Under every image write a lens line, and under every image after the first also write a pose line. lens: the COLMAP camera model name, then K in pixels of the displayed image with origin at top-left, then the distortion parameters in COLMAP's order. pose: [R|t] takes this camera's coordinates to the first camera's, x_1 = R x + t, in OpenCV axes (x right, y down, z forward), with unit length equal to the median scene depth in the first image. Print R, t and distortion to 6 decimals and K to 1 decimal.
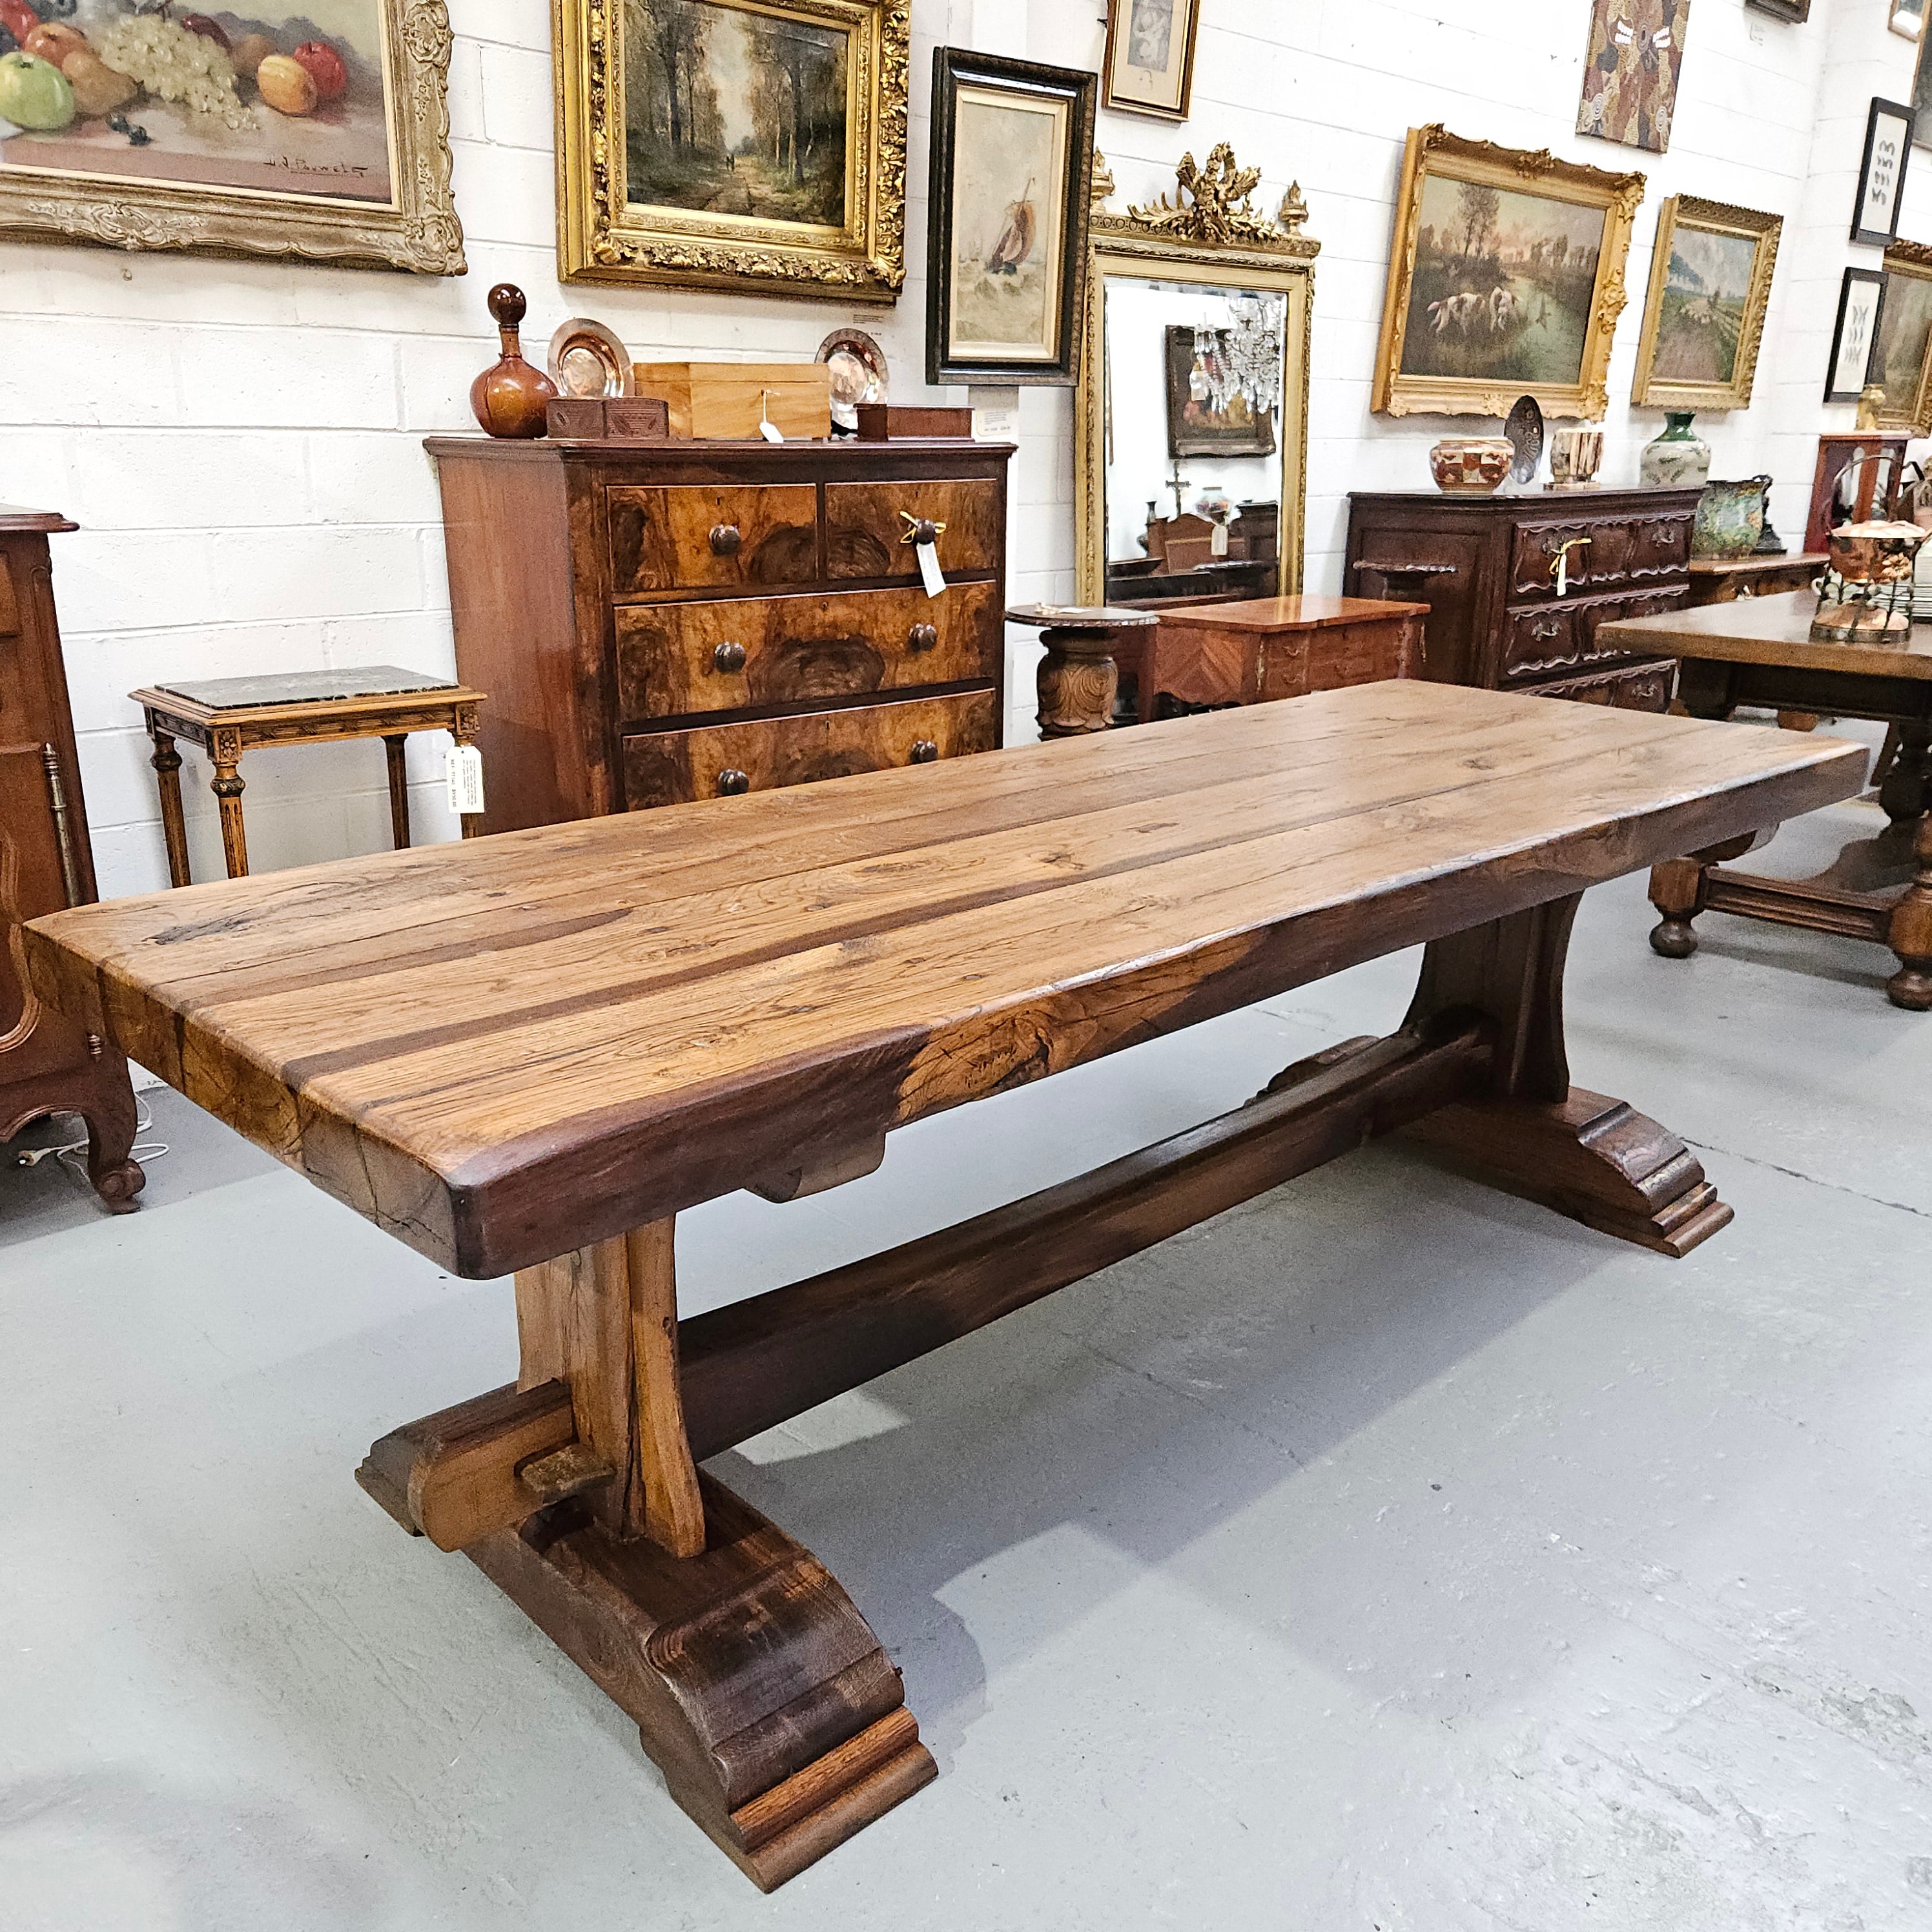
lens RADIAL K [[1730.1, 0, 965.0], [0, 1730.1, 969.6], [0, 0, 1]] dist [0.071169, -0.064844]
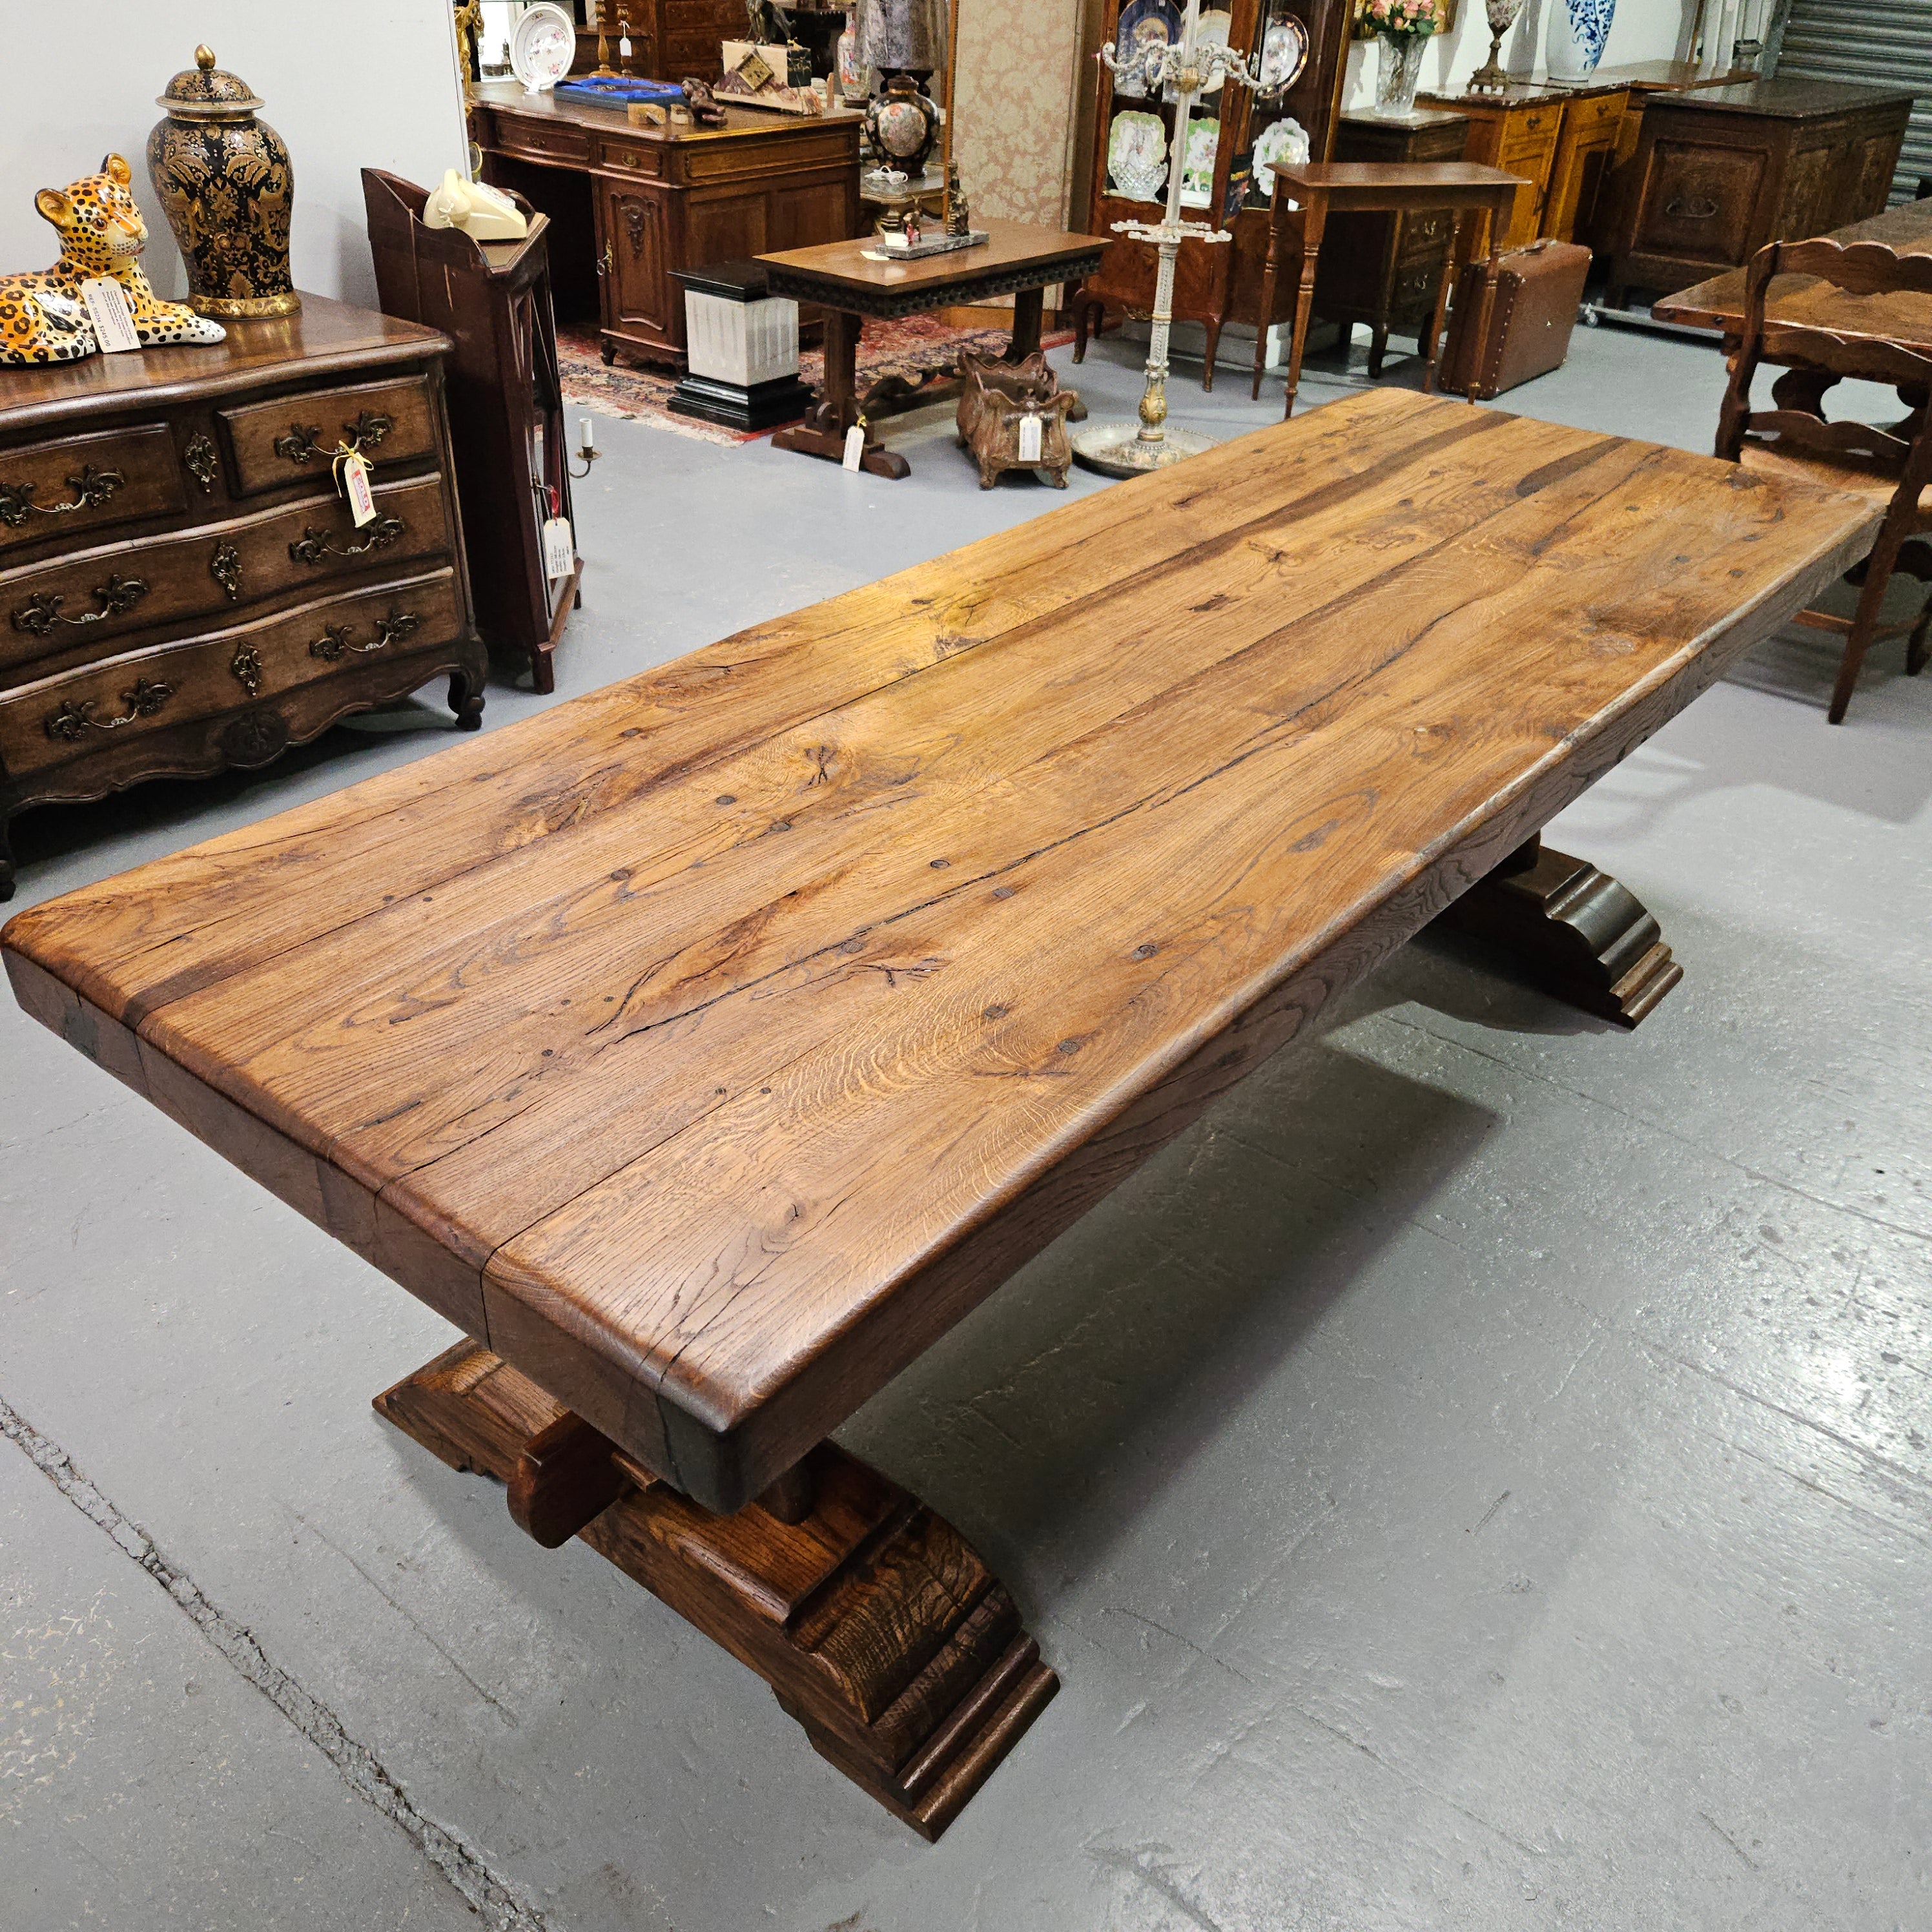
lens RADIAL K [[1730.1, 0, 972.2], [0, 1730.1, 963.9], [0, 0, 1]] dist [0.071169, -0.064844]
pose [[-0.990243, 0.019951, -0.137914, 0.265919], [-0.093683, 0.637354, 0.764855, -0.481364], [0.103160, 0.770313, -0.629267, 1.205157]]
